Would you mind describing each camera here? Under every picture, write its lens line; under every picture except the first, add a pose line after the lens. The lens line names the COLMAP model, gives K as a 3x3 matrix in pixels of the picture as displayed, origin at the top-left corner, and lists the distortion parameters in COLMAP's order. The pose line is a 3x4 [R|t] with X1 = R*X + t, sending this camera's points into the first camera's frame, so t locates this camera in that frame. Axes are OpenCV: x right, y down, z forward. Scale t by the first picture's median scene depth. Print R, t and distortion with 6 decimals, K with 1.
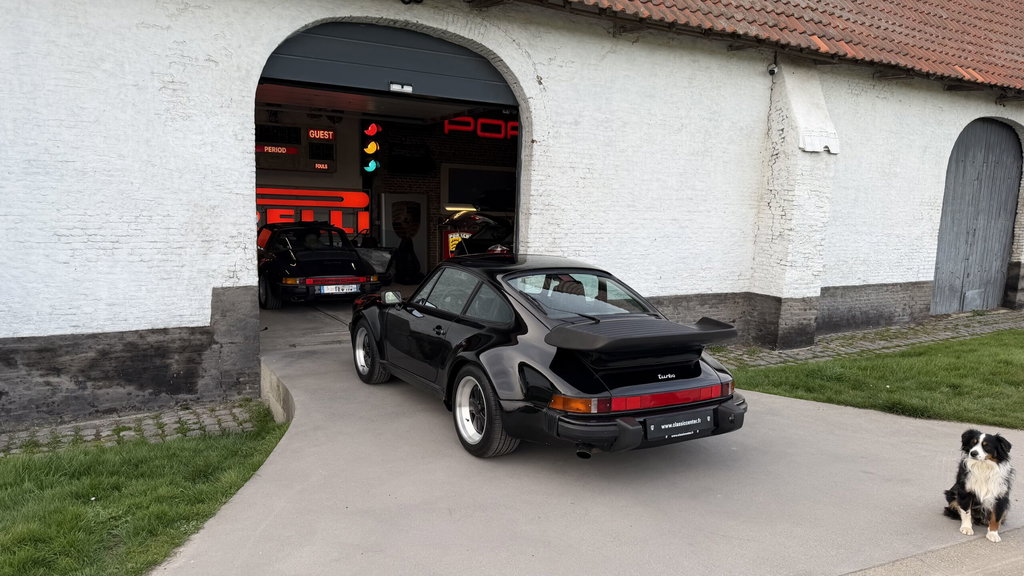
lens RADIAL K [[702.4, 0, 512.0], [0, 702.4, 288.0], [0, 0, 1]] dist [0.084718, -0.126567]
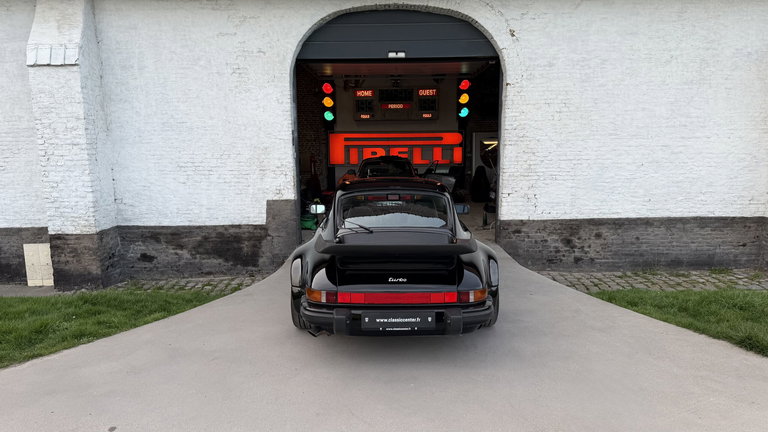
lens RADIAL K [[526.8, 0, 384.0], [0, 526.8, 216.0], [0, 0, 1]] dist [0.084718, -0.126567]
pose [[0.868713, 0.035738, -0.494025, 0.371777], [-0.025399, 0.999296, 0.027626, -0.003967], [0.494664, -0.011451, 0.869009, 0.124885]]
